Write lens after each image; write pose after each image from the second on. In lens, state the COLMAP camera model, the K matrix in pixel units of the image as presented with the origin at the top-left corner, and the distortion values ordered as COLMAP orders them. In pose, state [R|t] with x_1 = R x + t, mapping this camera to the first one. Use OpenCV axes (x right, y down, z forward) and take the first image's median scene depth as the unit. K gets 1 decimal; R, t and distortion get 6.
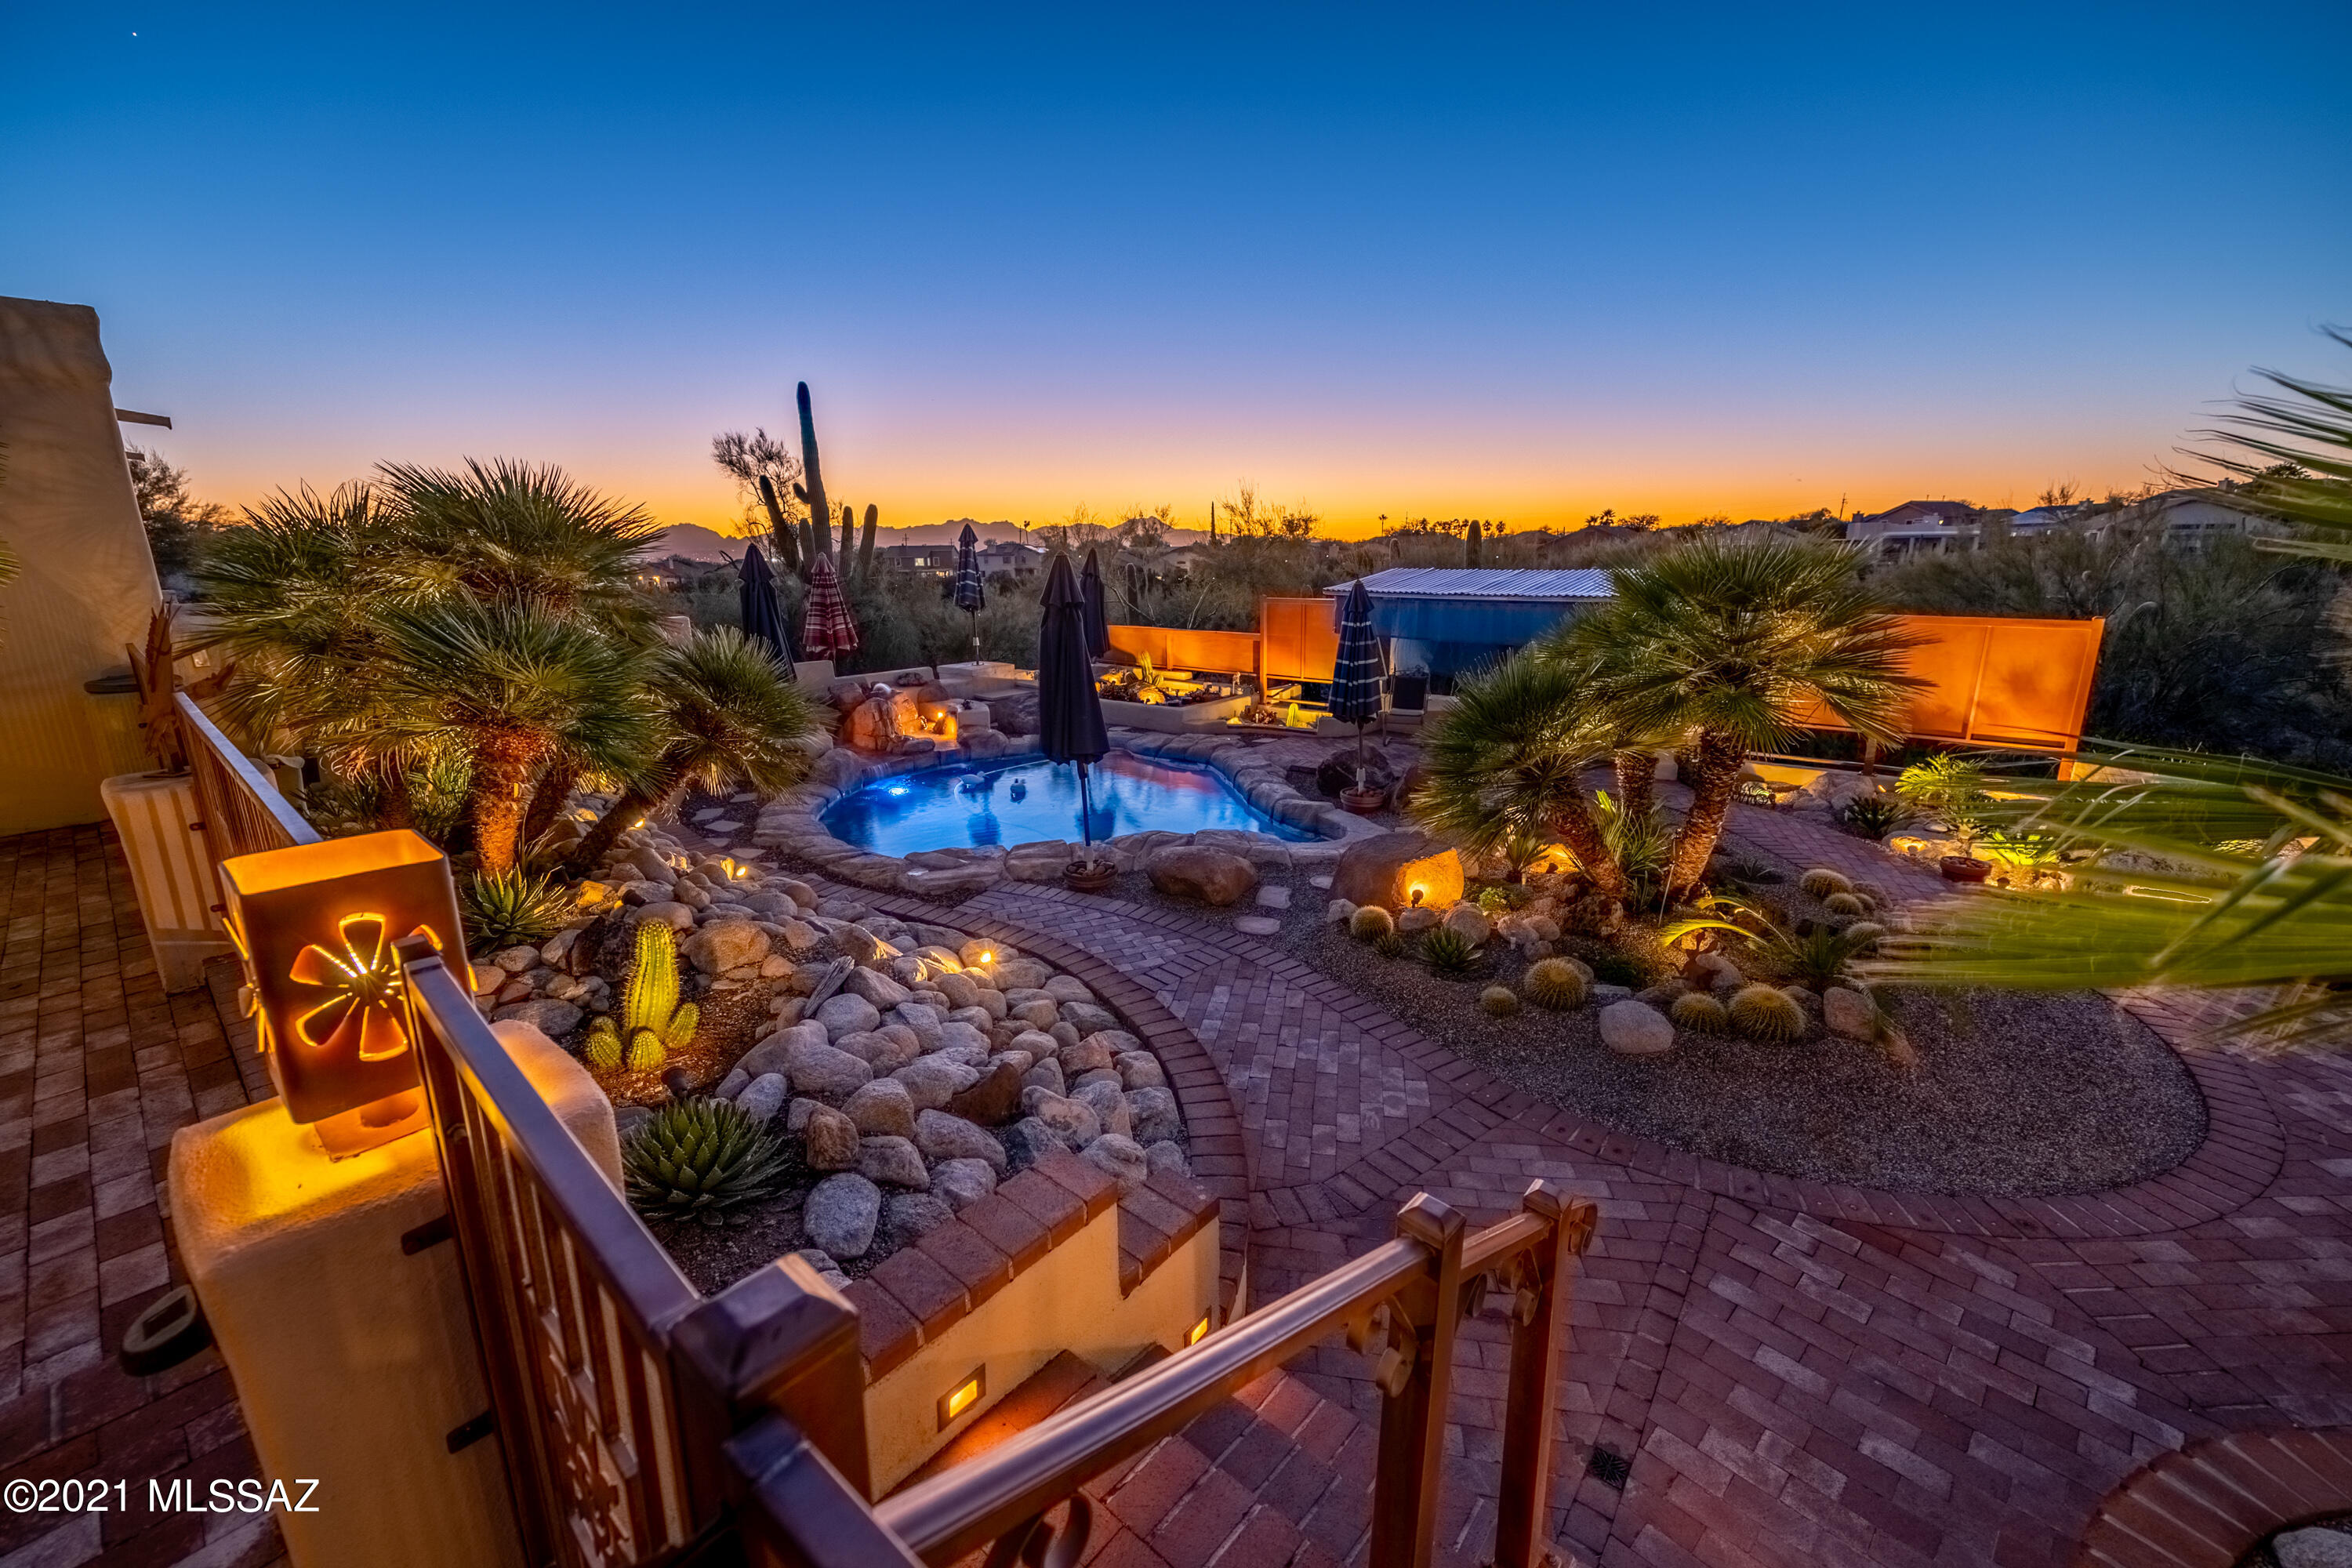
lens RADIAL K [[919.8, 0, 1177.6], [0, 919.8, 767.8], [0, 0, 1]] dist [-0.000605, -0.003739]
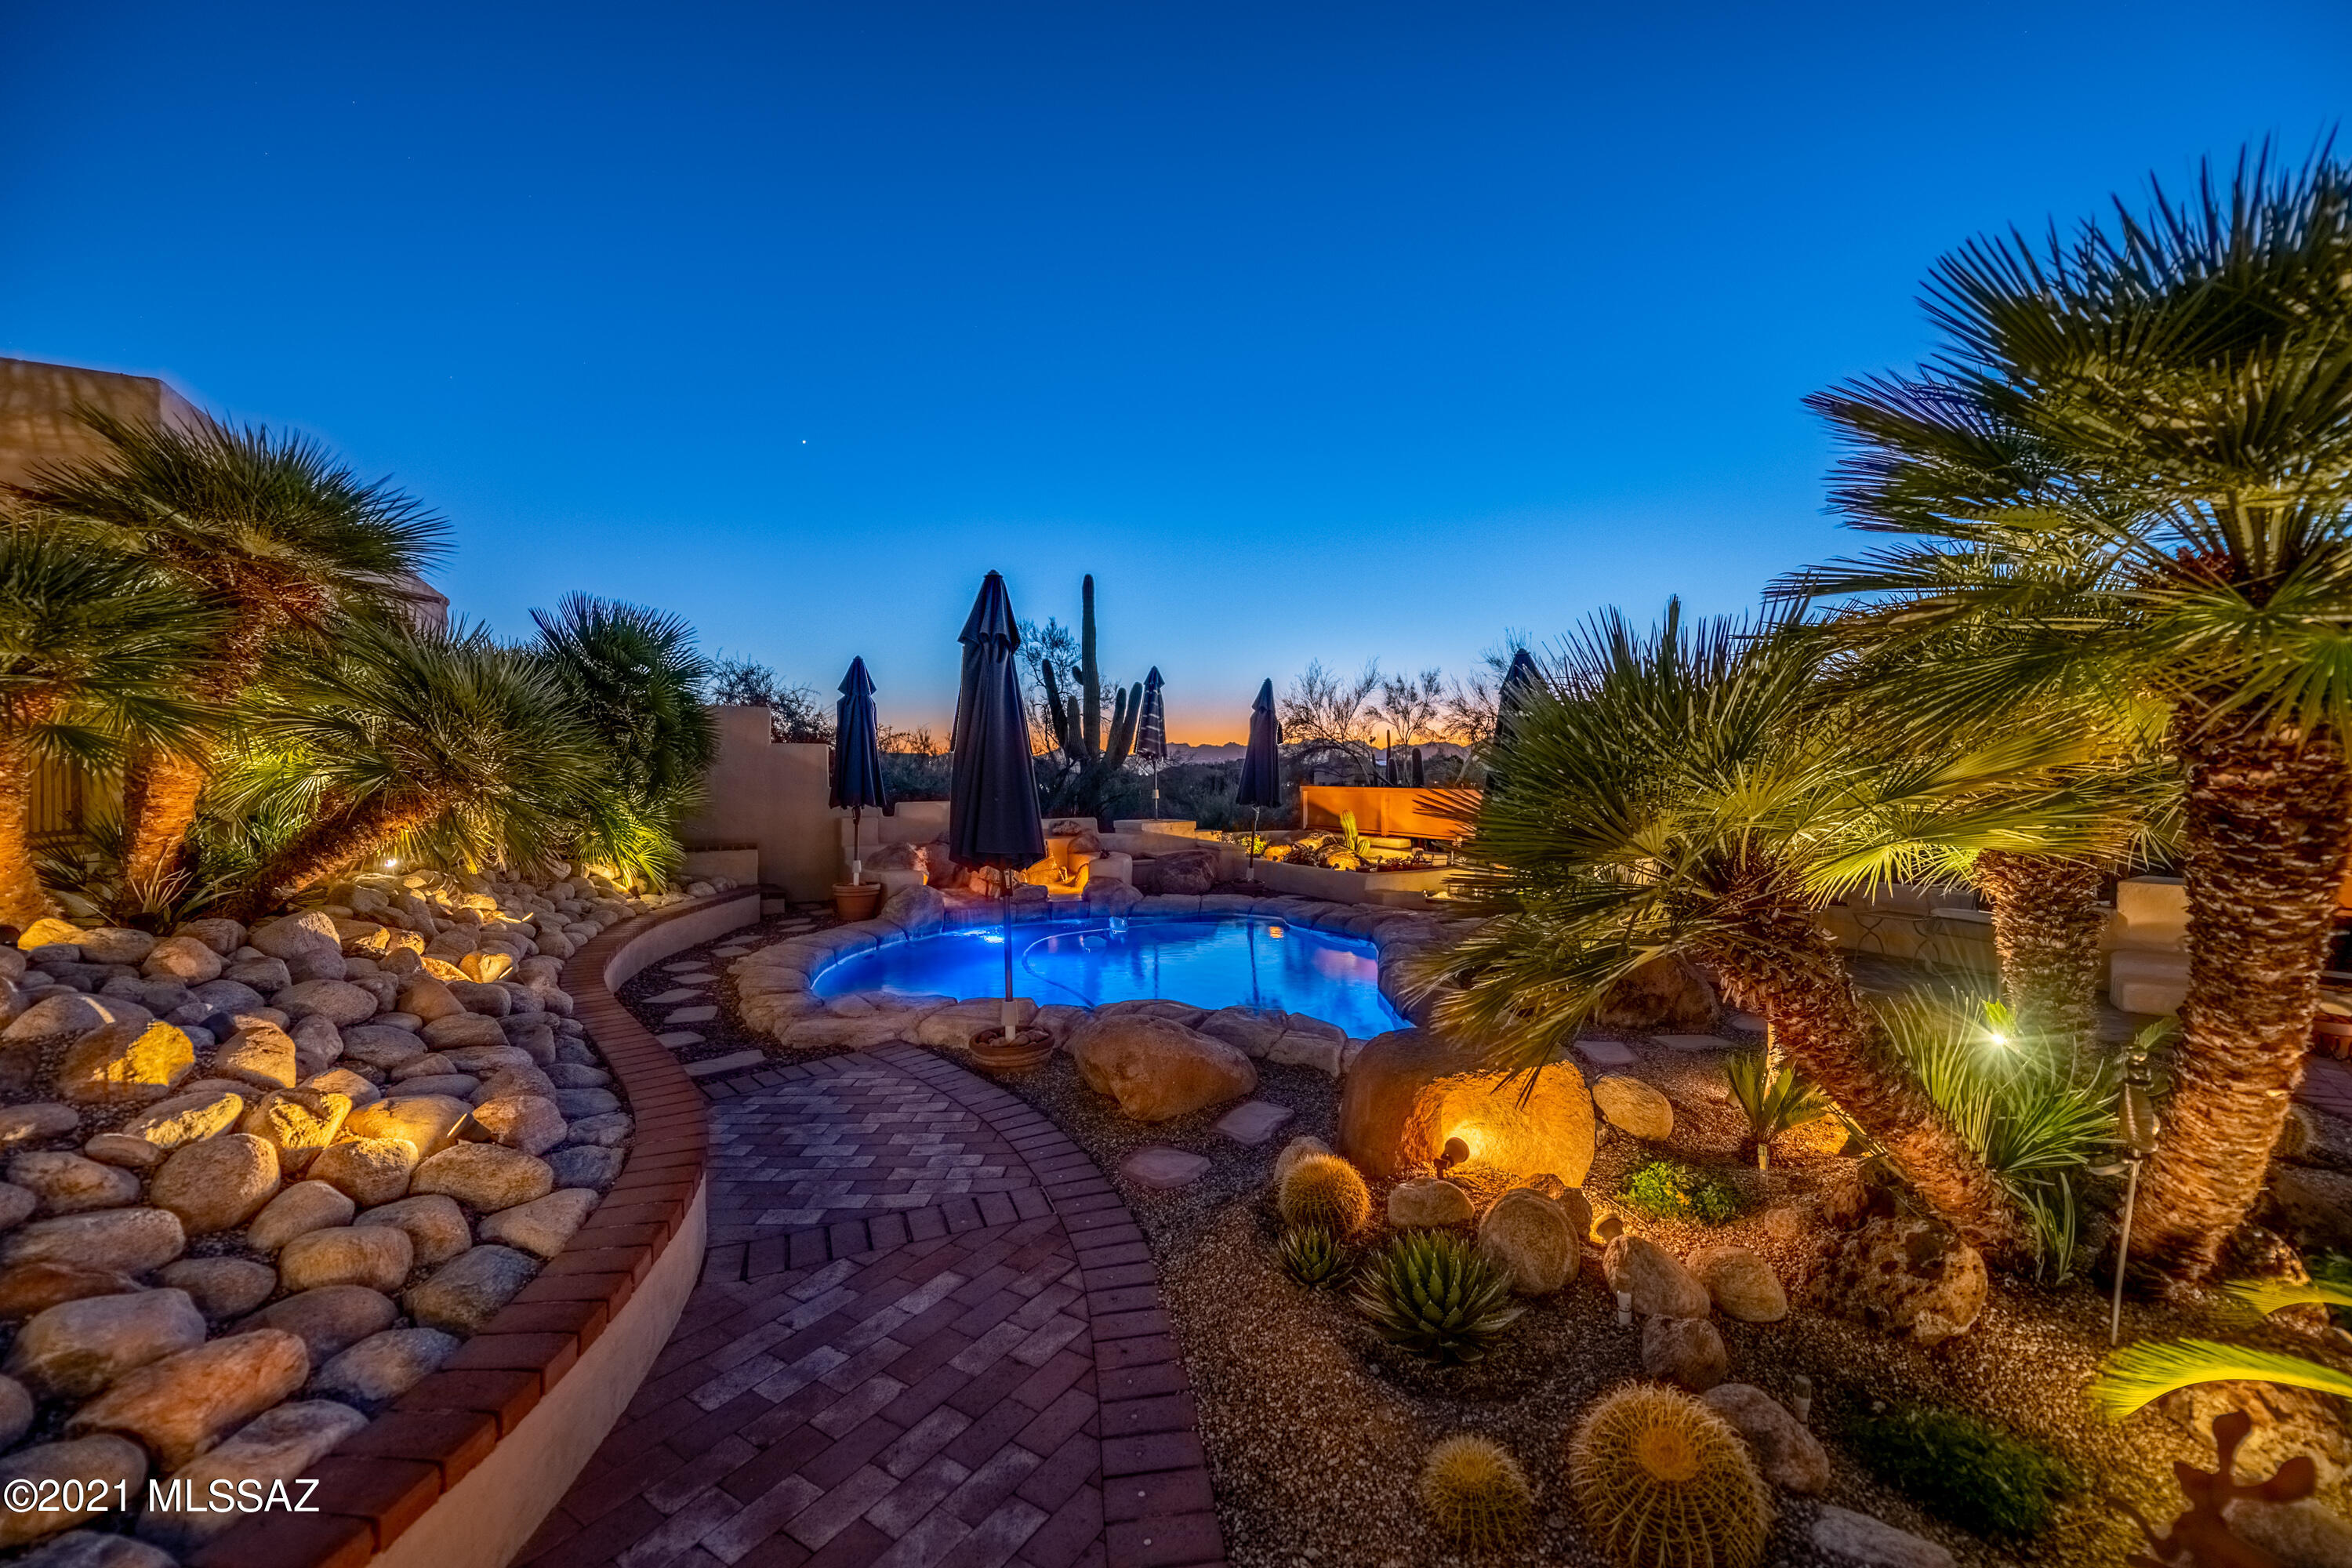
lens RADIAL K [[919.8, 0, 1177.6], [0, 919.8, 767.8], [0, 0, 1]] dist [-0.000605, -0.003739]
pose [[0.931411, 0.005969, -0.363919, 0.150942], [-0.089485, 0.972931, -0.213068, 0.030764], [0.352797, 0.231020, 0.906733, 0.241283]]
